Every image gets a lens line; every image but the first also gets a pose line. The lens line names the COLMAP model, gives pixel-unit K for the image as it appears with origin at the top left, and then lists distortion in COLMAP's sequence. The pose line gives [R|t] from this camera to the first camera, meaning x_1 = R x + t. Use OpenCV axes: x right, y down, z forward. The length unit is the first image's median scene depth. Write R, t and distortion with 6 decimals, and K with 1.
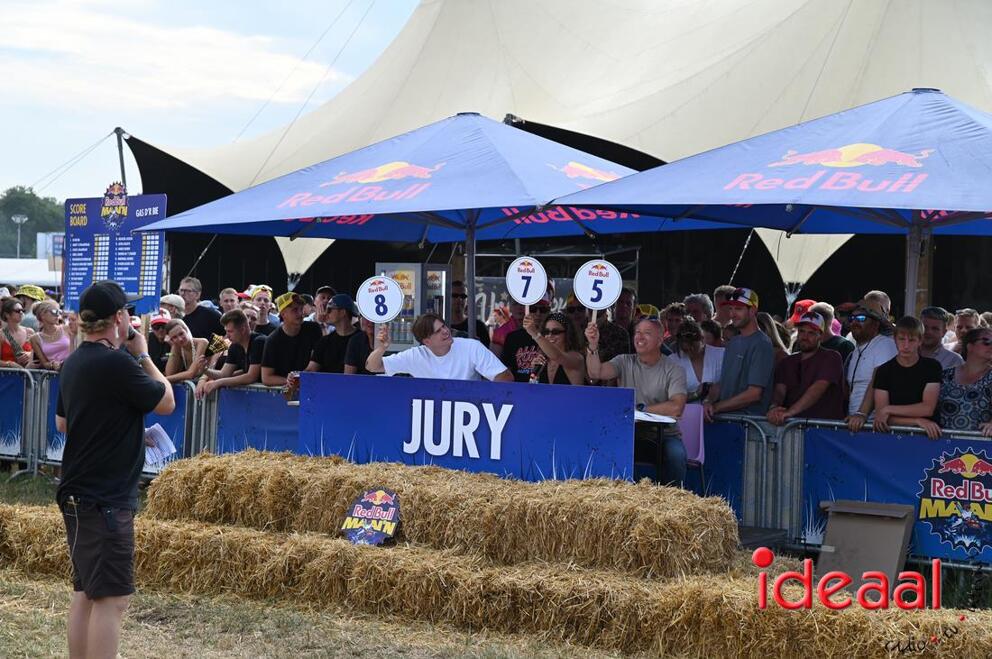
lens RADIAL K [[1891.2, 0, 496.0], [0, 1891.2, 329.5], [0, 0, 1]] dist [0.247485, 0.427722]
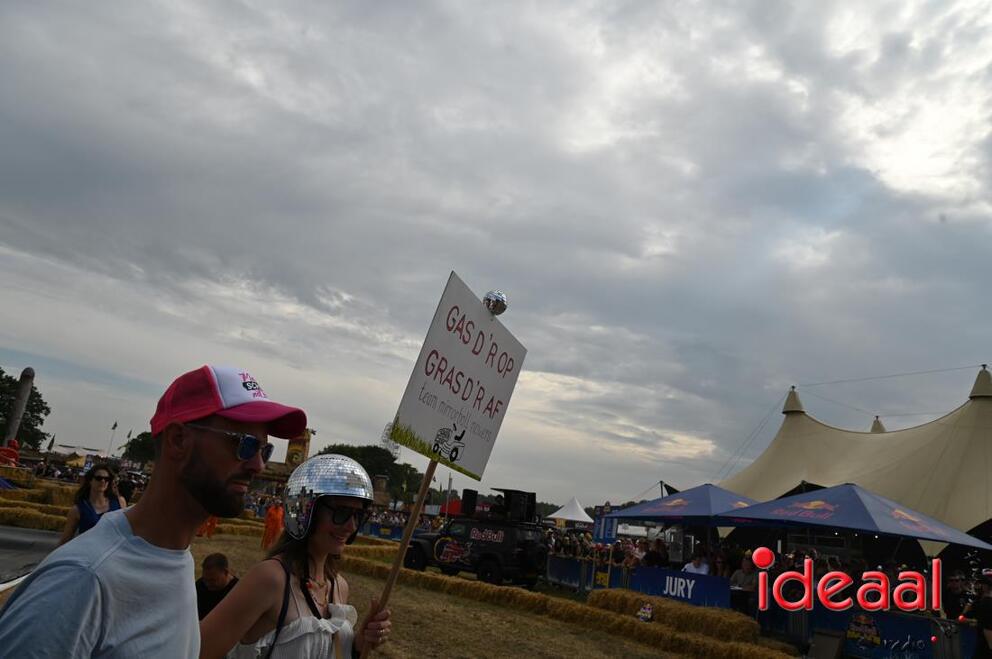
lens RADIAL K [[689.3, 0, 496.0], [0, 689.3, 329.5], [0, 0, 1]] dist [-0.102286, 0.083834]
pose [[0.895084, -0.048208, -0.443283, 0.225215], [-0.093552, 0.951709, -0.292401, 0.002834], [0.435972, 0.303193, 0.847350, -0.204496]]
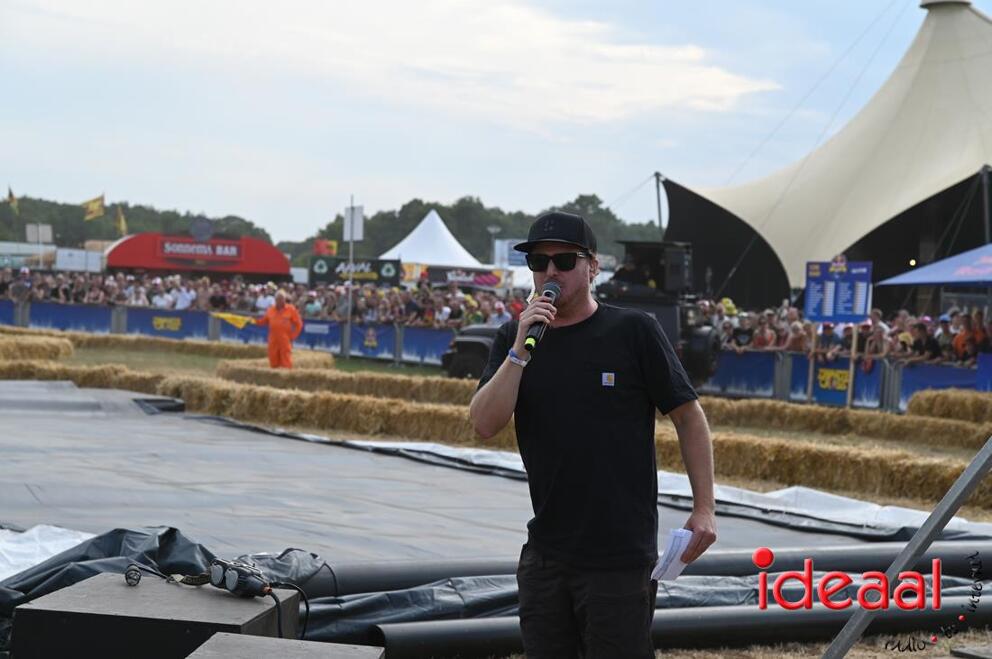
lens RADIAL K [[1891.2, 0, 496.0], [0, 1891.2, 329.5], [0, 0, 1]] dist [0.247485, 0.427722]
pose [[0.978796, 0.030509, -0.202552, -0.210748], [-0.030880, 0.999522, 0.001330, 0.009228], [0.202496, 0.004953, 0.979271, -1.358112]]
